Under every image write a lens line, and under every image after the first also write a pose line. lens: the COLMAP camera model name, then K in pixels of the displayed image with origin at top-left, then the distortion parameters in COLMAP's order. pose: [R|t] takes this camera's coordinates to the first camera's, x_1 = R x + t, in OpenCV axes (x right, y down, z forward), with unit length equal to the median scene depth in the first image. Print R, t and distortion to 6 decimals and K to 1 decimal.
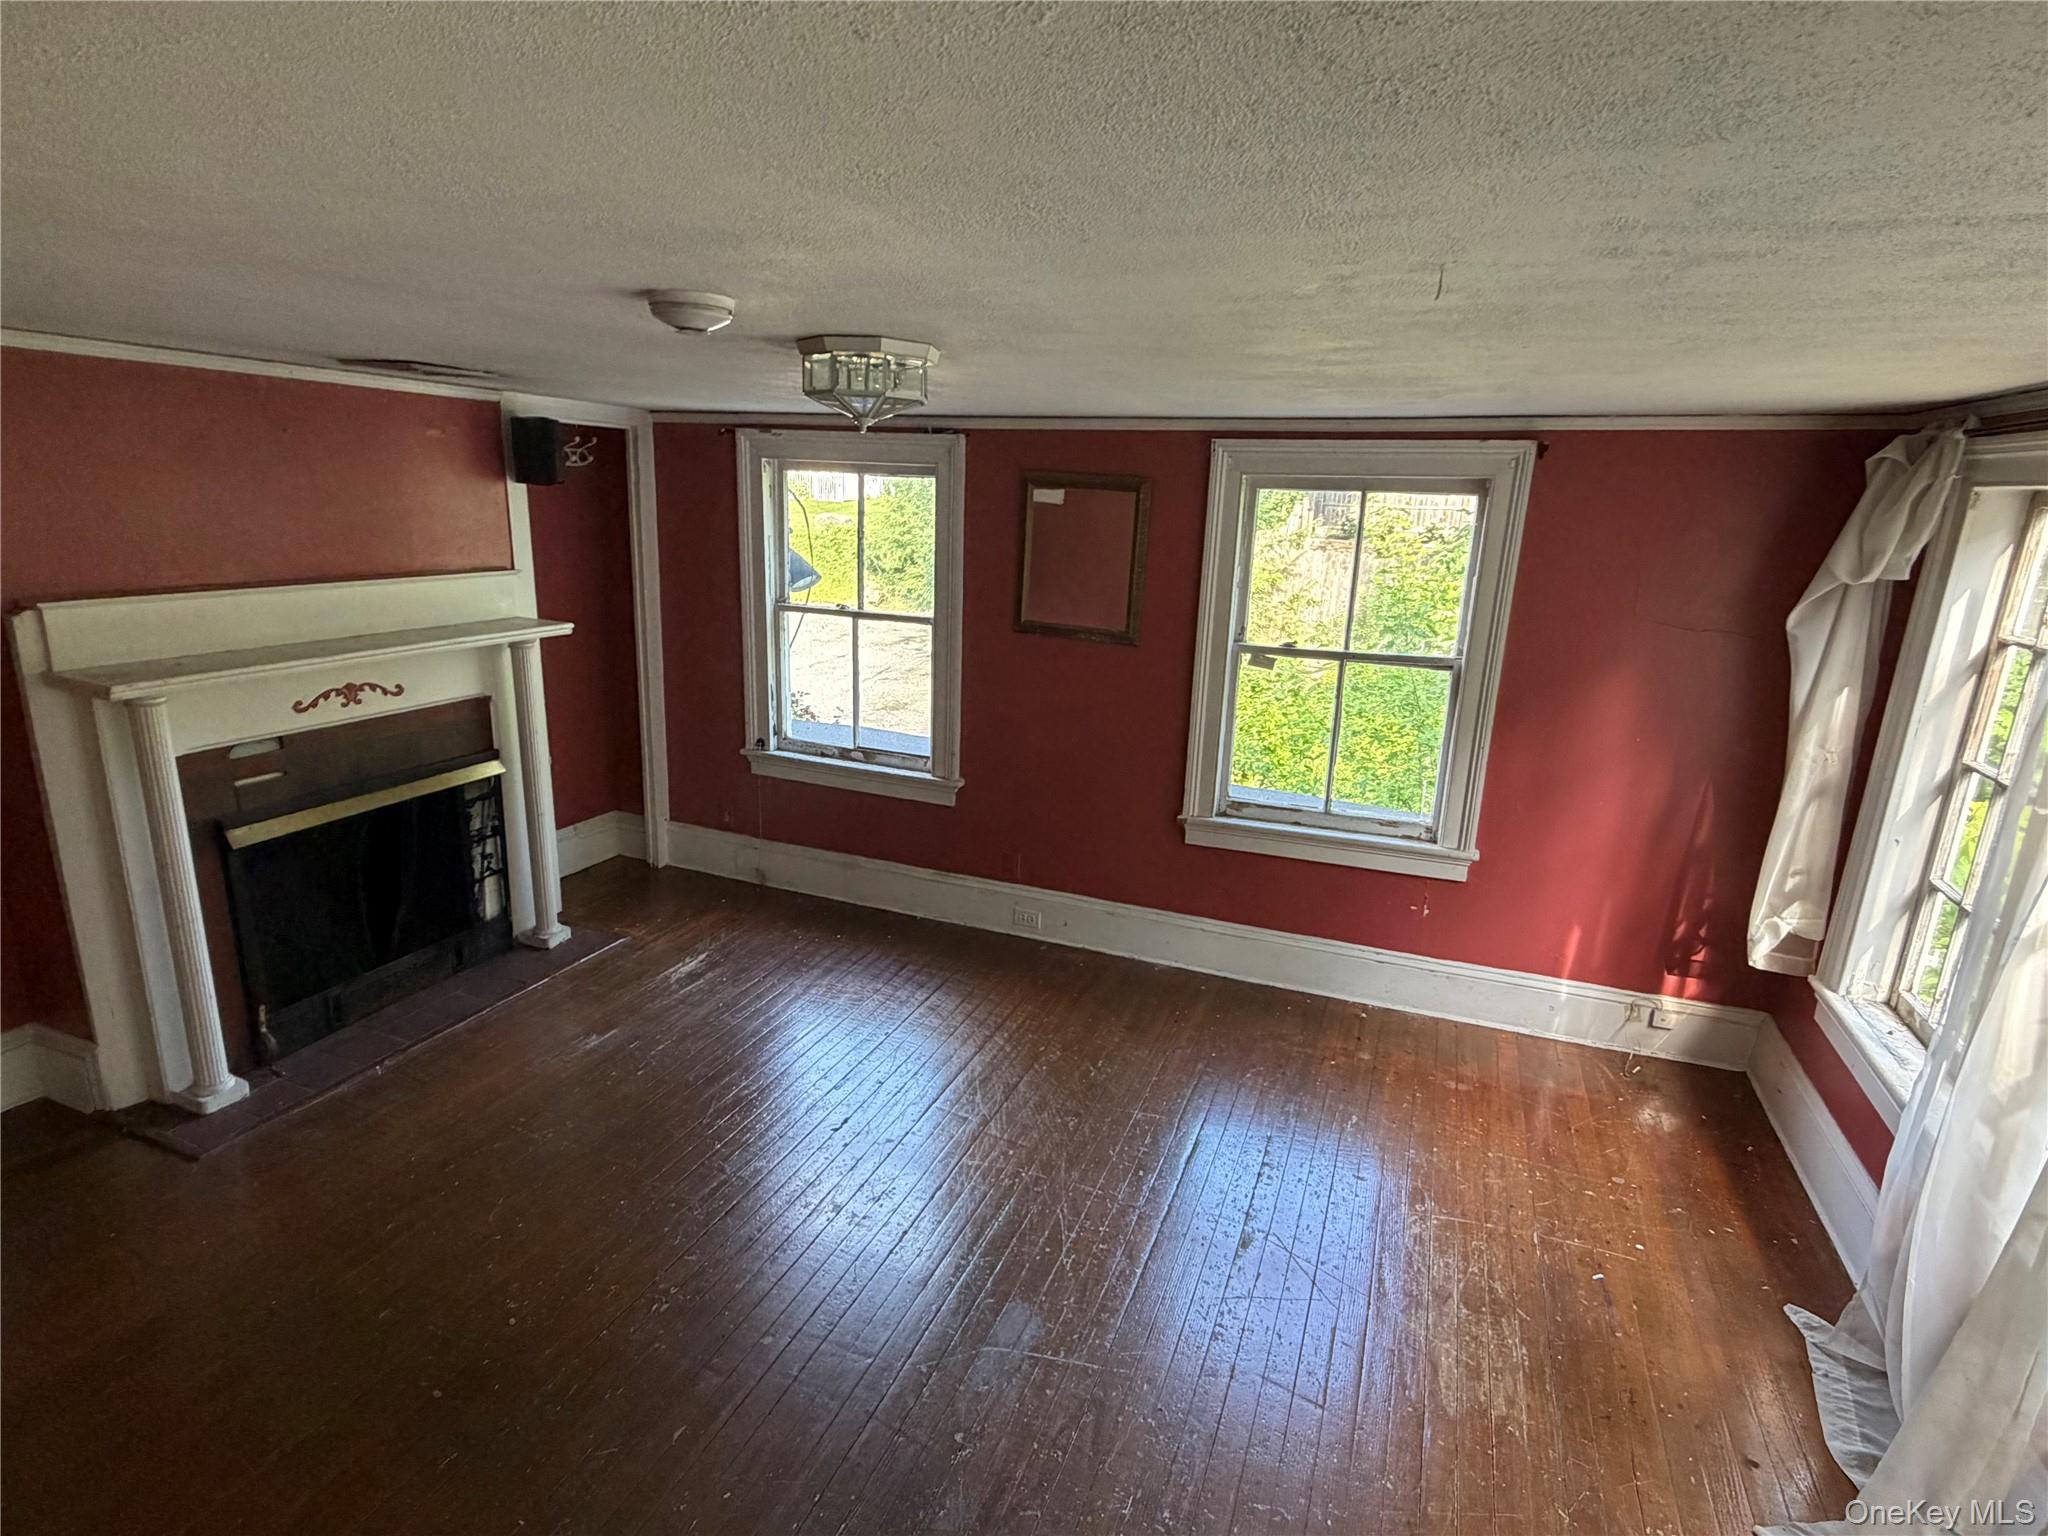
lens RADIAL K [[1066.3, 0, 1027.7], [0, 1066.3, 776.0], [0, 0, 1]] dist [0.001692, 0.001600]
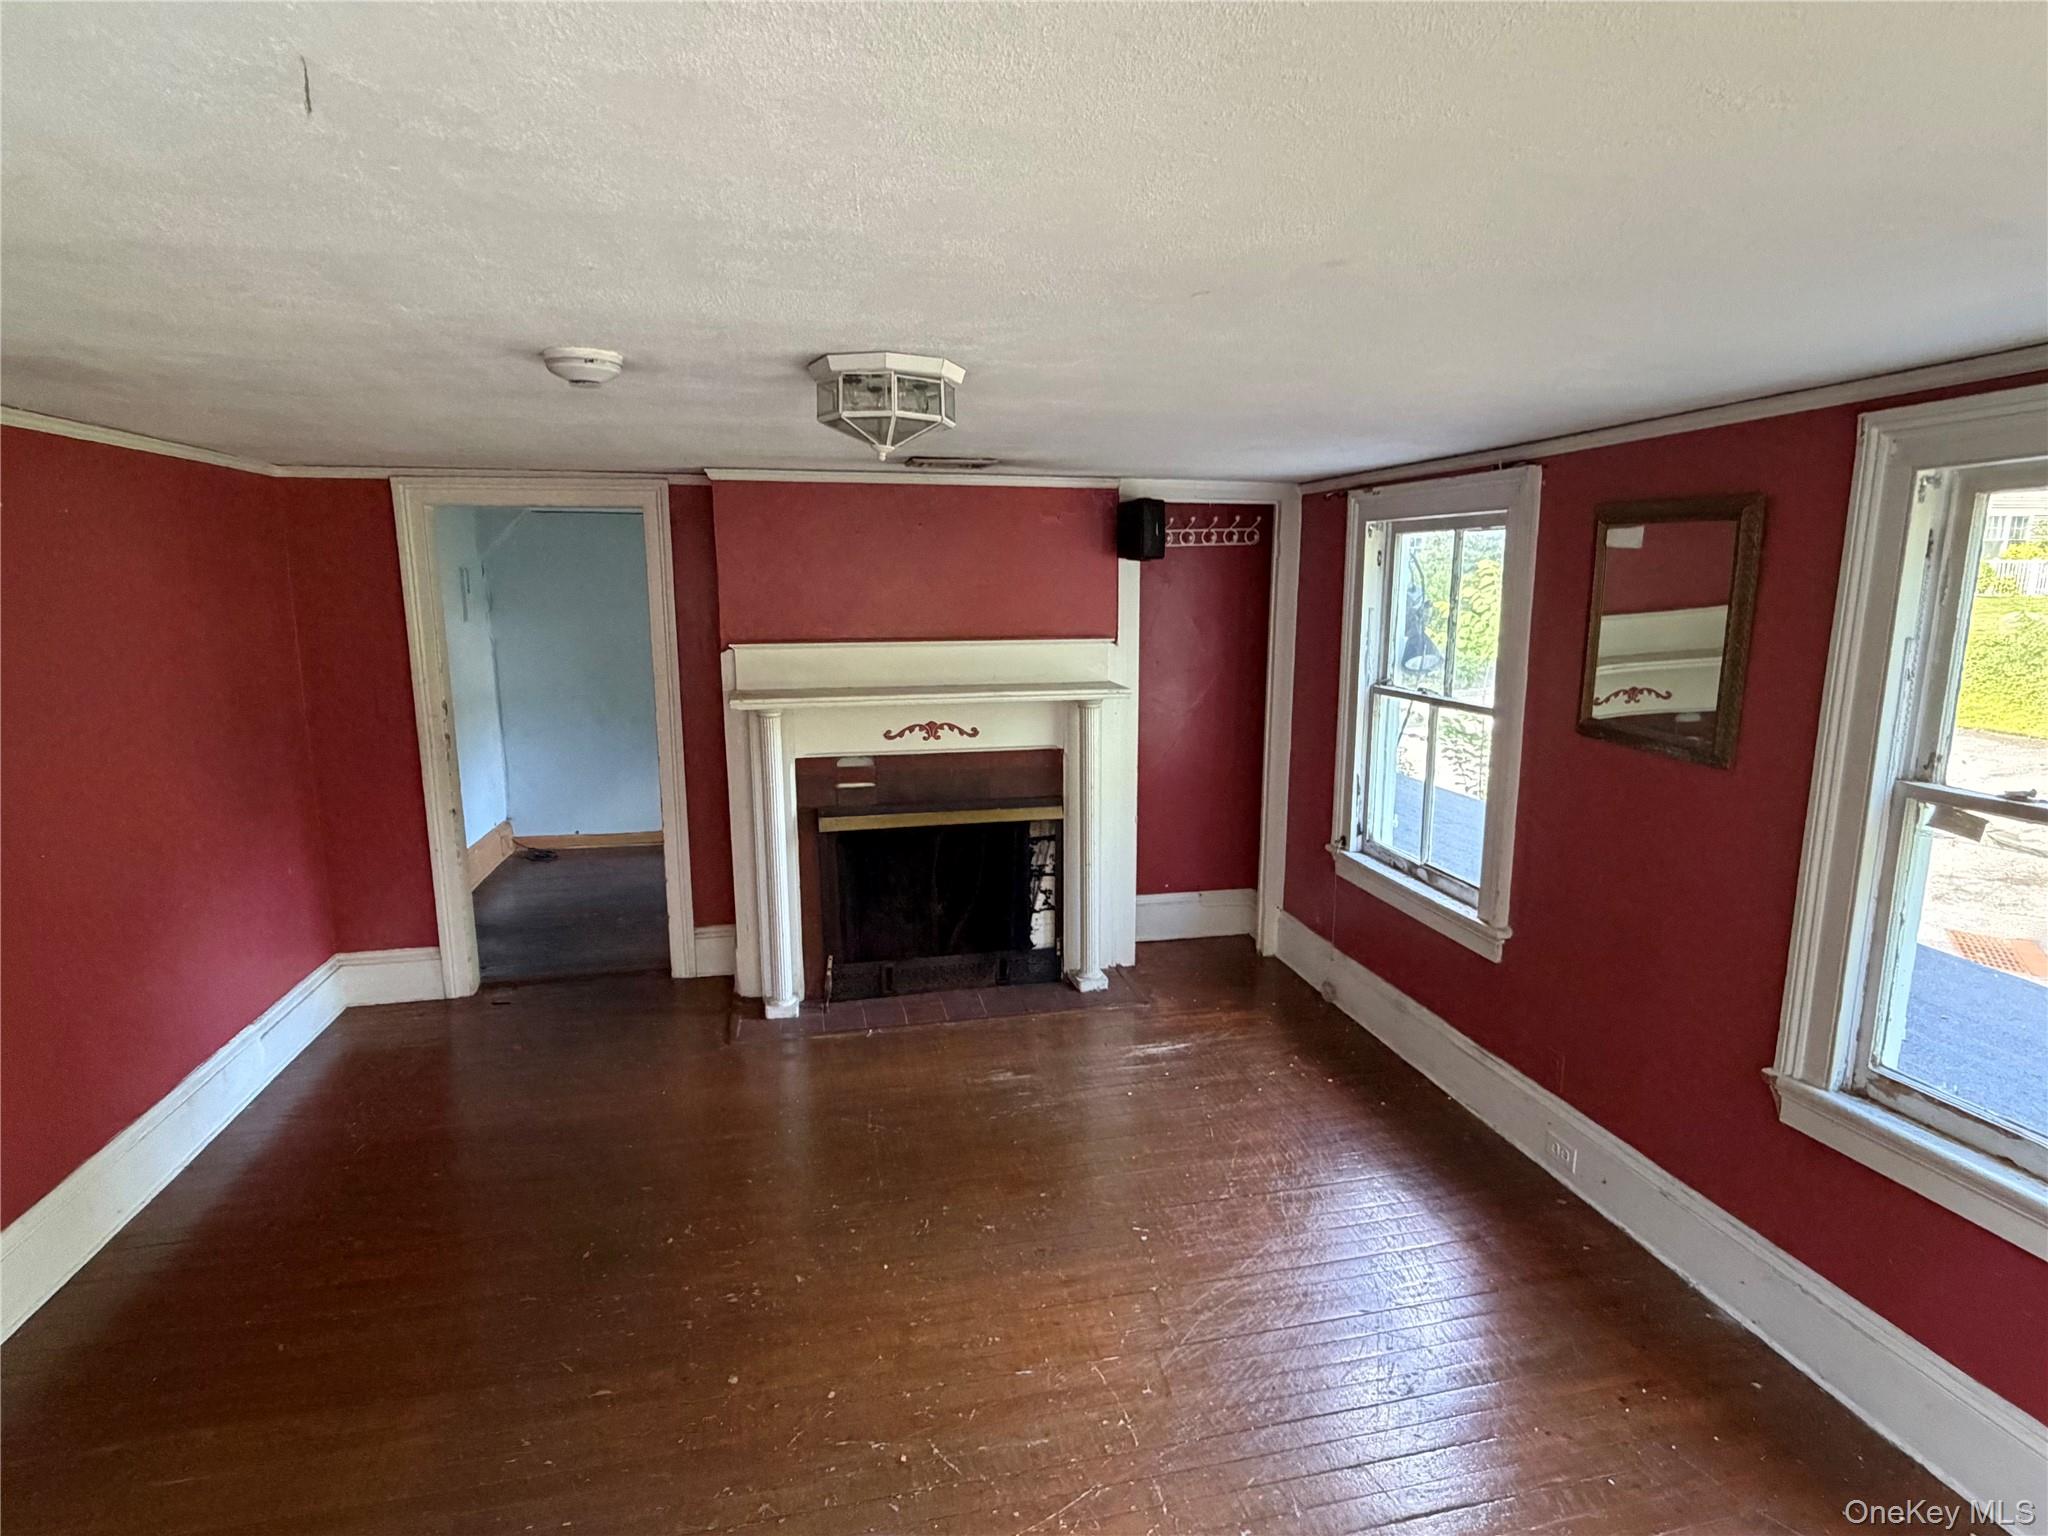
lens RADIAL K [[1066.3, 0, 1027.7], [0, 1066.3, 776.0], [0, 0, 1]] dist [0.001692, 0.001600]
pose [[0.562929, 0.113880, -0.818622, 0.372869], [-0.194026, 0.980992, 0.003044, -0.042001], [0.803408, 0.157121, 0.574324, 0.324906]]
